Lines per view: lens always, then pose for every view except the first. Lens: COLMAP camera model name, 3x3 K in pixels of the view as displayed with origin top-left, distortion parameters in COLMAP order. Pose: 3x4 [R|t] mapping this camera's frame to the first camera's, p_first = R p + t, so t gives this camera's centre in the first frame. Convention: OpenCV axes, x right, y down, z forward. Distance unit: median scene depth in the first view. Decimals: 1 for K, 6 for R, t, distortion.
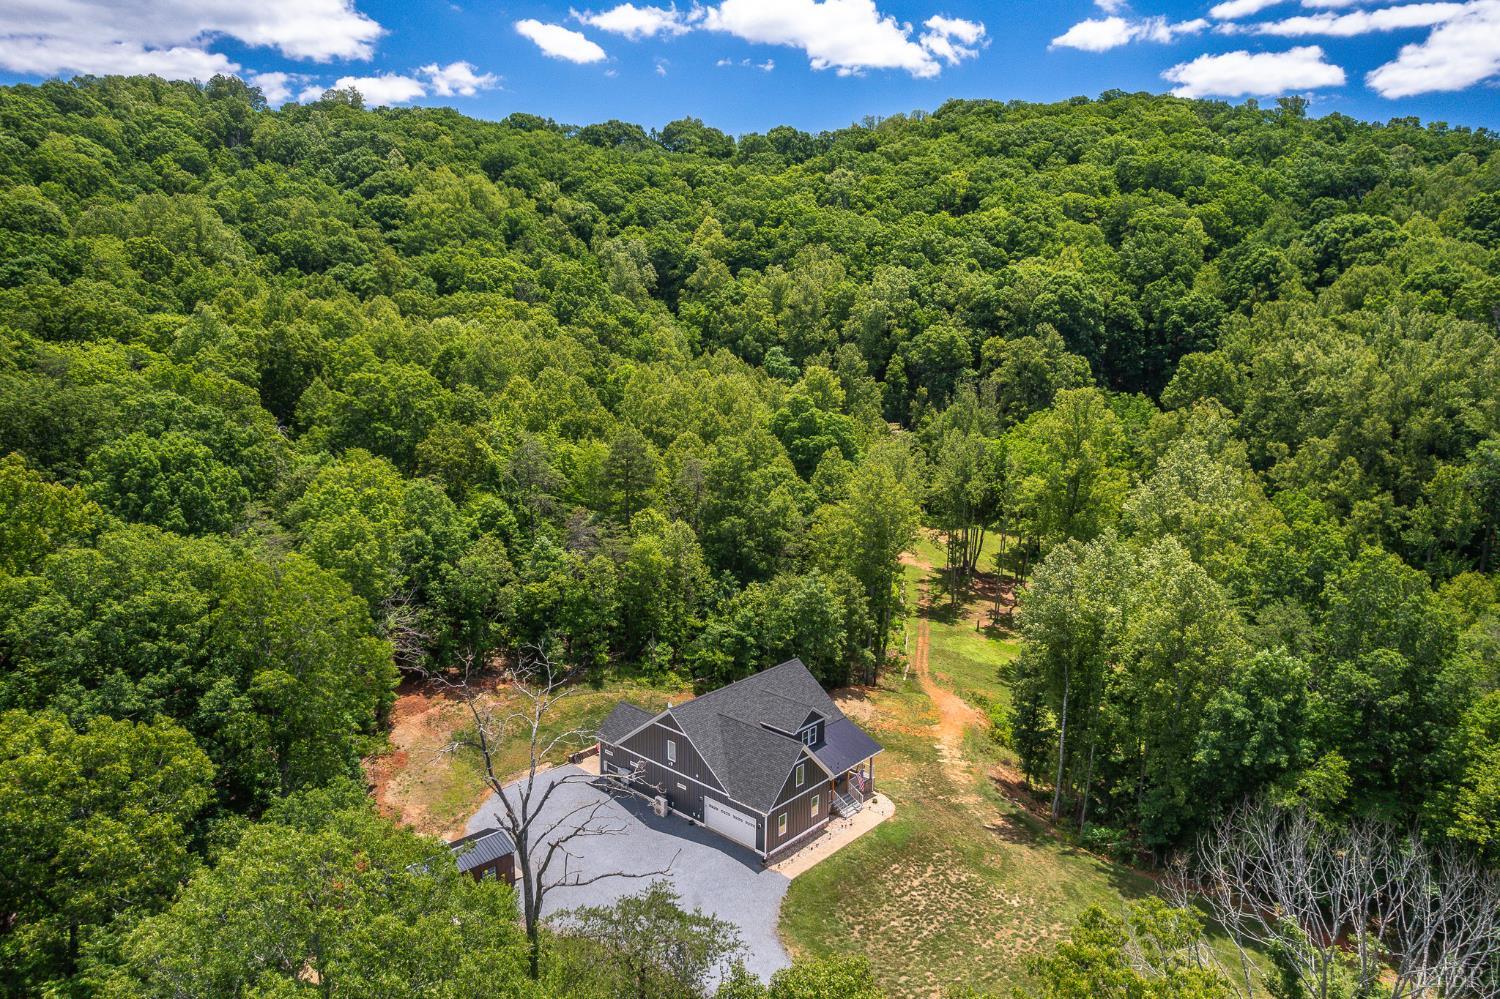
lens RADIAL K [[1021.7, 0, 750.0], [0, 1021.7, 499.5], [0, 0, 1]] dist [-0.021122, -0.001165]
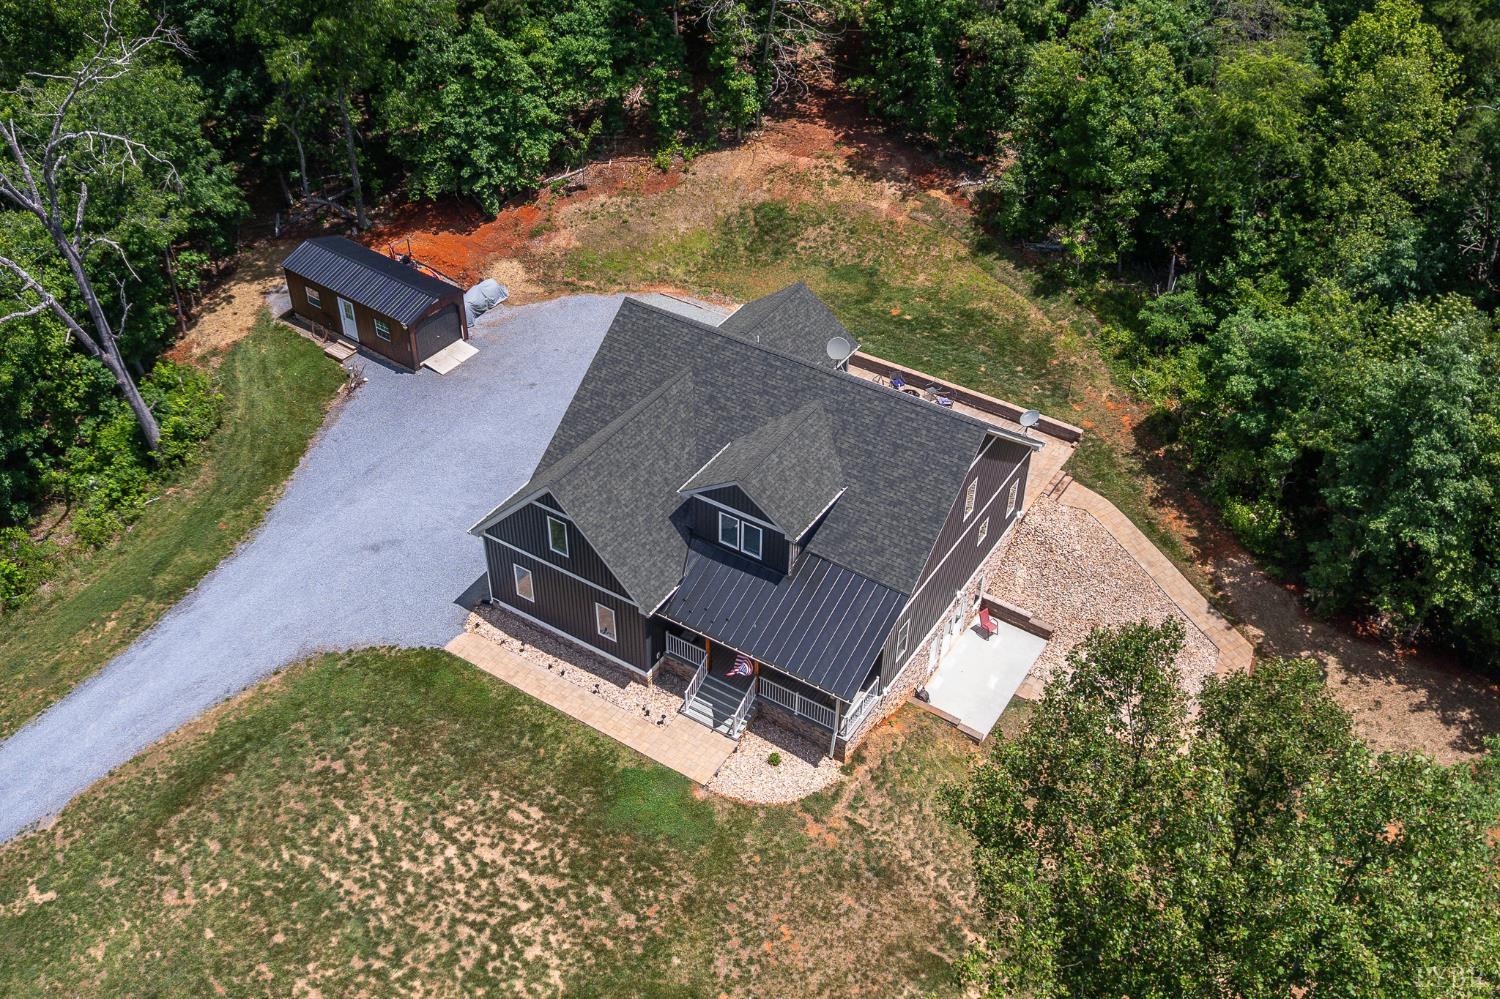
lens RADIAL K [[1431.1, 0, 682.9], [0, 1431.1, 500.1], [0, 0, 1]] dist [-0.038794, 0.010162]
pose [[0.130475, 0.611300, -0.780569, 0.563396], [-0.178940, 0.788890, 0.587906, -0.146829], [0.975170, 0.062968, 0.212316, 0.900453]]
